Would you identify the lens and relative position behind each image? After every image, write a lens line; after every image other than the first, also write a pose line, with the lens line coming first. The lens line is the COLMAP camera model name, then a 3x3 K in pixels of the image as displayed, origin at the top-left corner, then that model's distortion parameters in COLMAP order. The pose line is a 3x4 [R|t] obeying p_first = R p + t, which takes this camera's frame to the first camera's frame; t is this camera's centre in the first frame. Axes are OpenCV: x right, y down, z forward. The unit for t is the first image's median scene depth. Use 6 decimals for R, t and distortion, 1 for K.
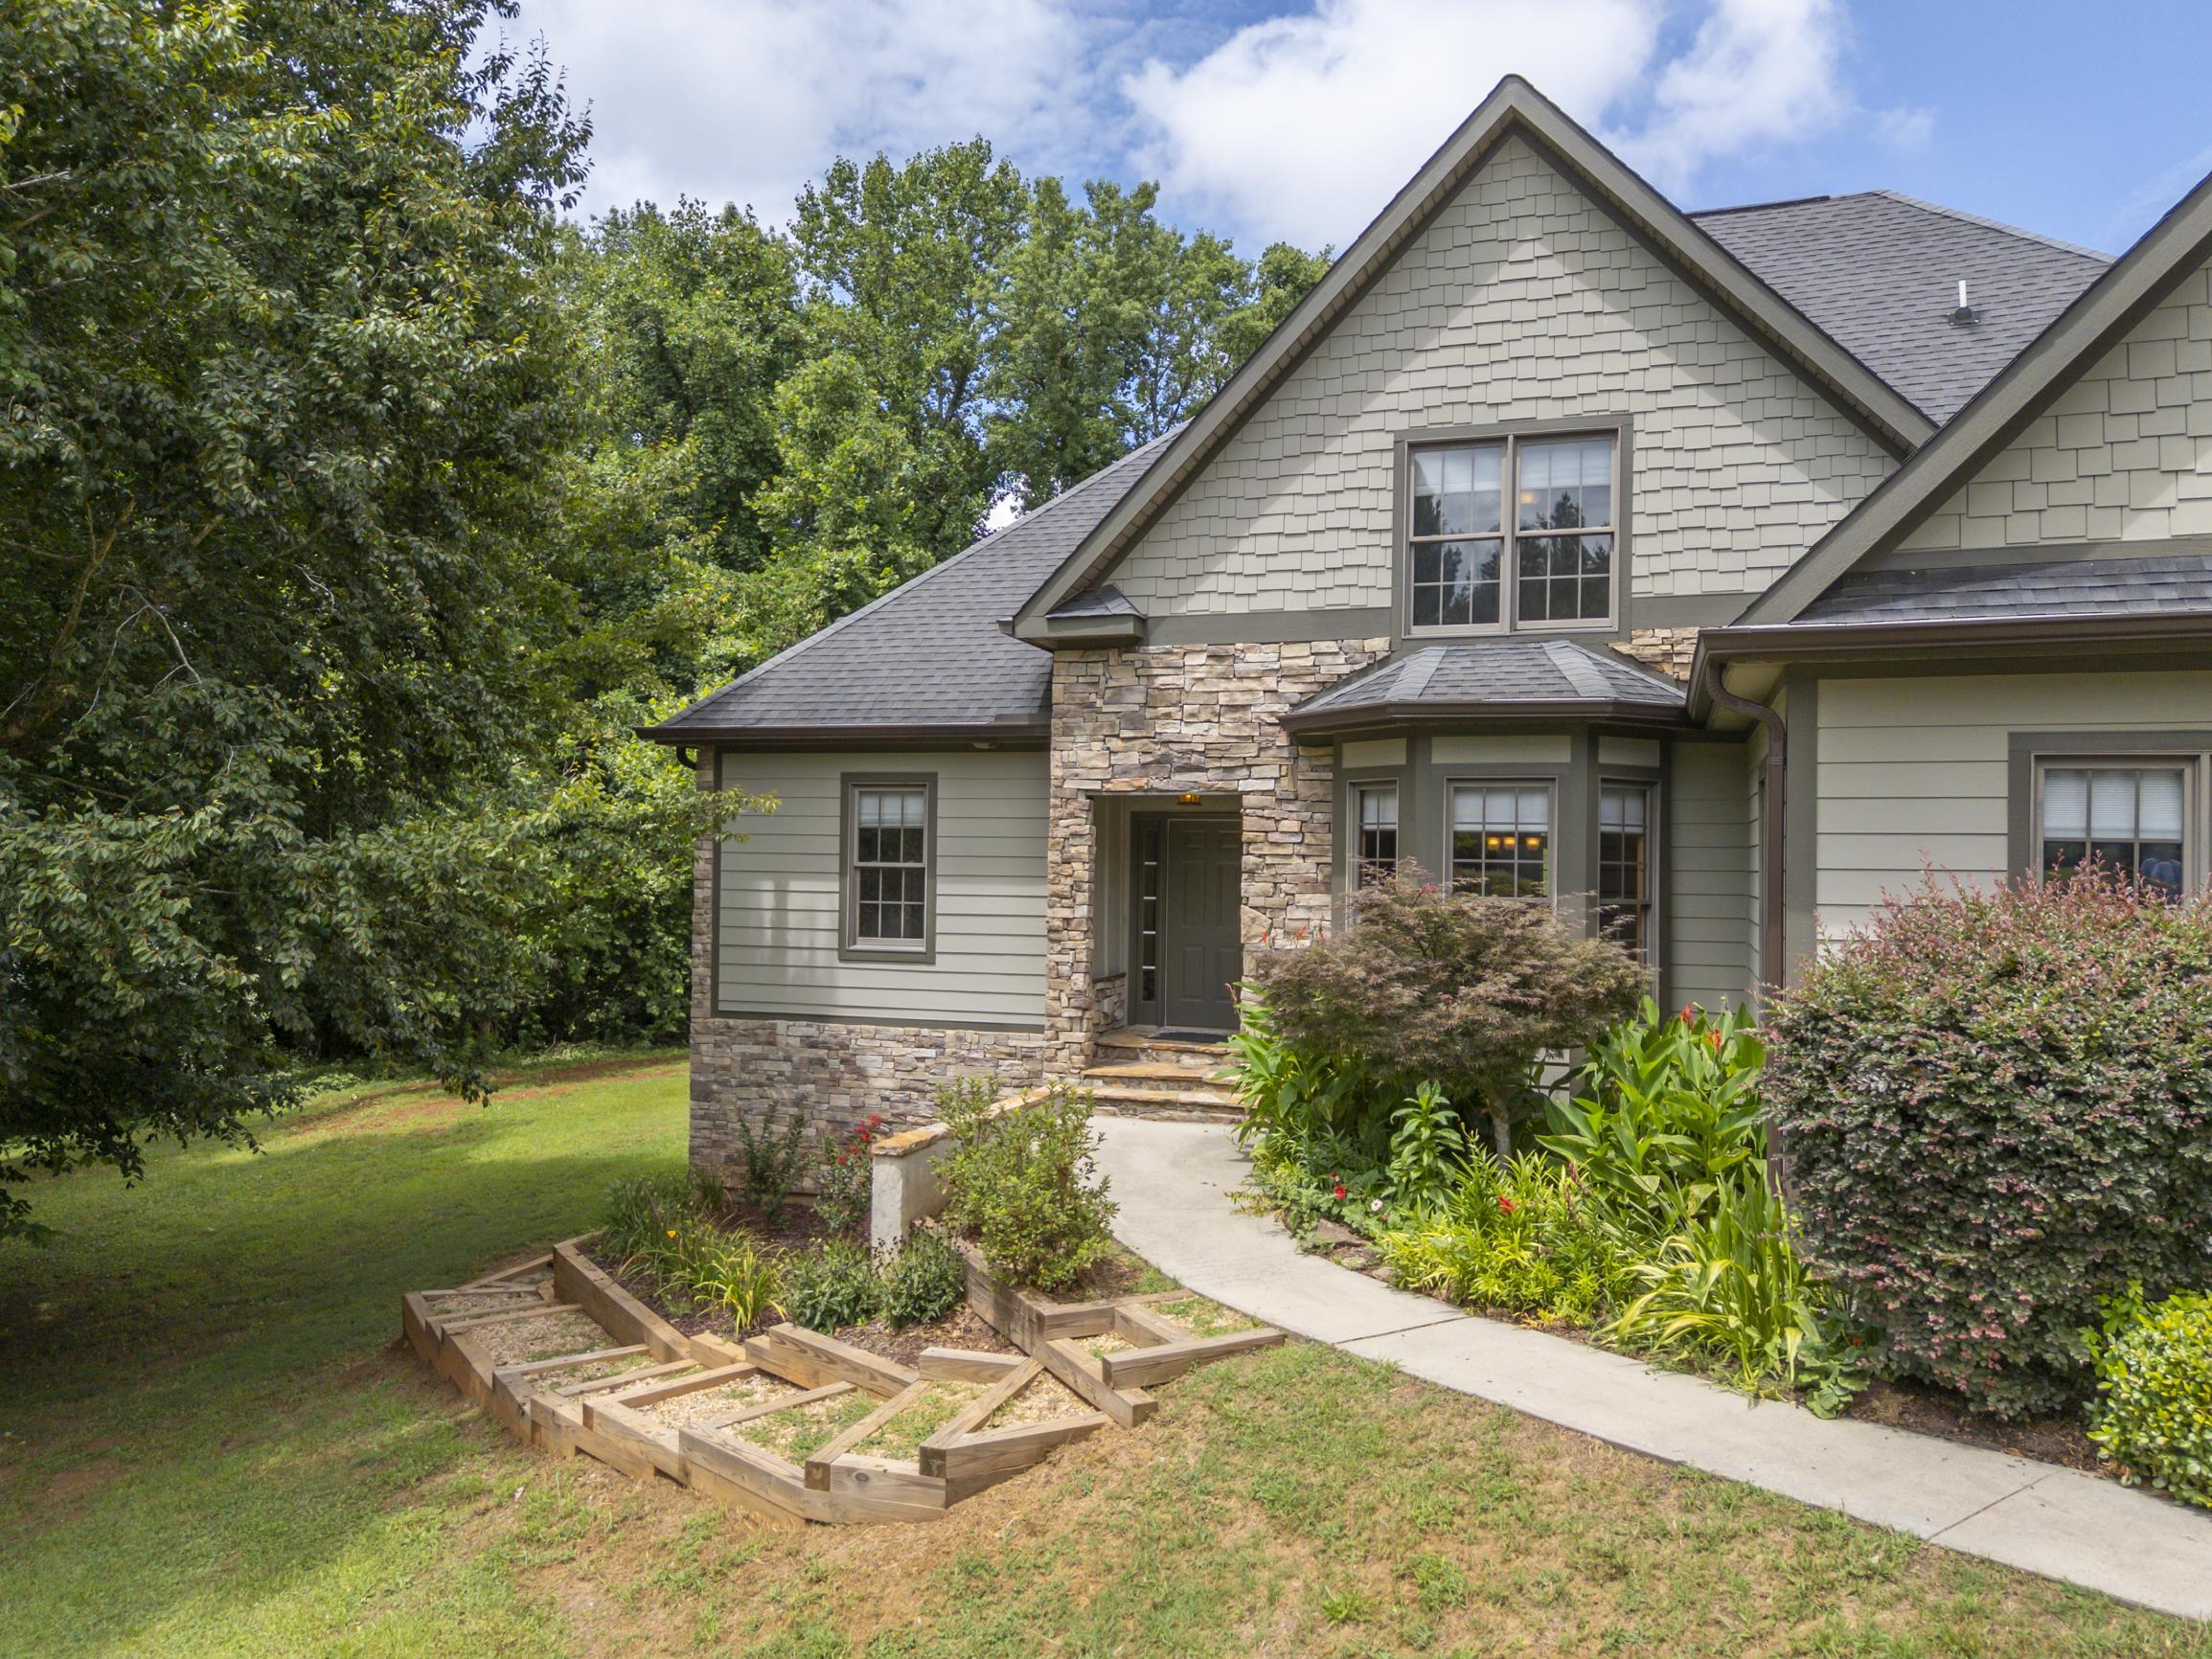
lens RADIAL K [[1610.7, 0, 1106.0], [0, 1610.7, 829.5], [0, 0, 1]] dist [0.073306, -0.062547]
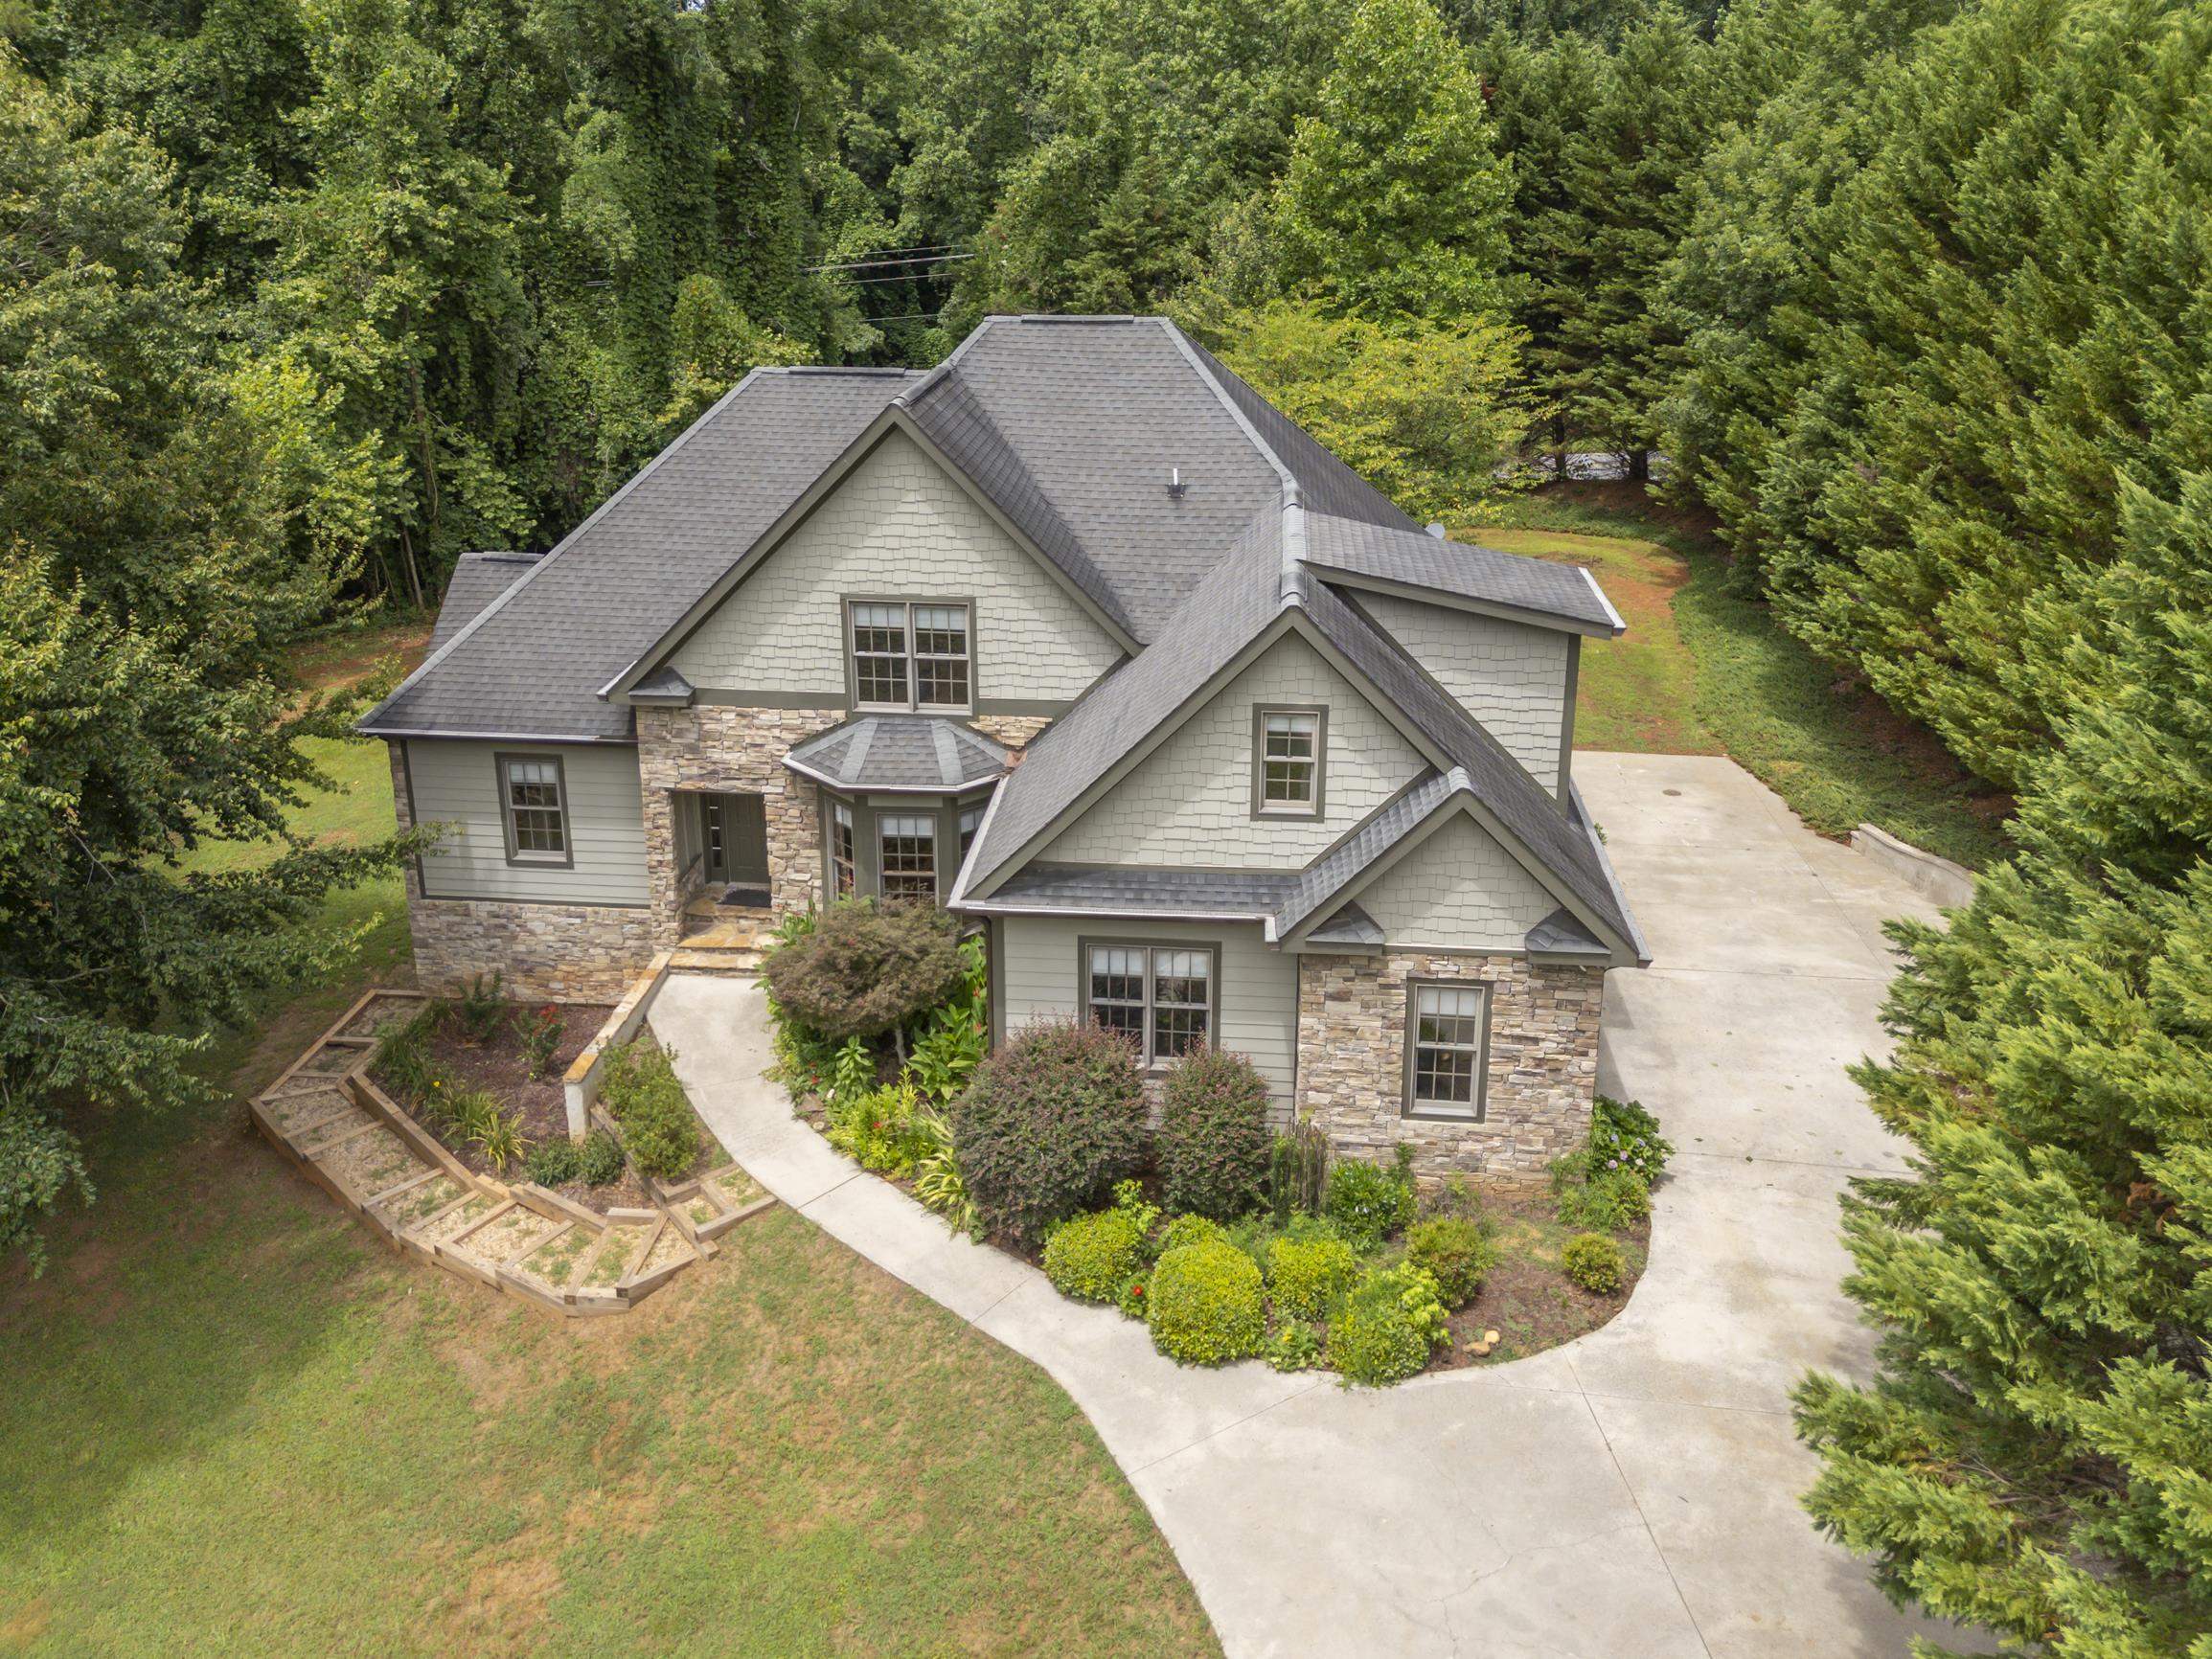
lens RADIAL K [[1715.9, 0, 1110.2], [0, 1715.9, 635.8], [0, 0, 1]] dist [0.091194, -0.123191]
pose [[0.973897, -0.078780, 0.212882, 0.068006], [0.007979, 0.949144, 0.314741, -0.738261], [-0.226851, -0.304827, 0.924997, -0.680588]]
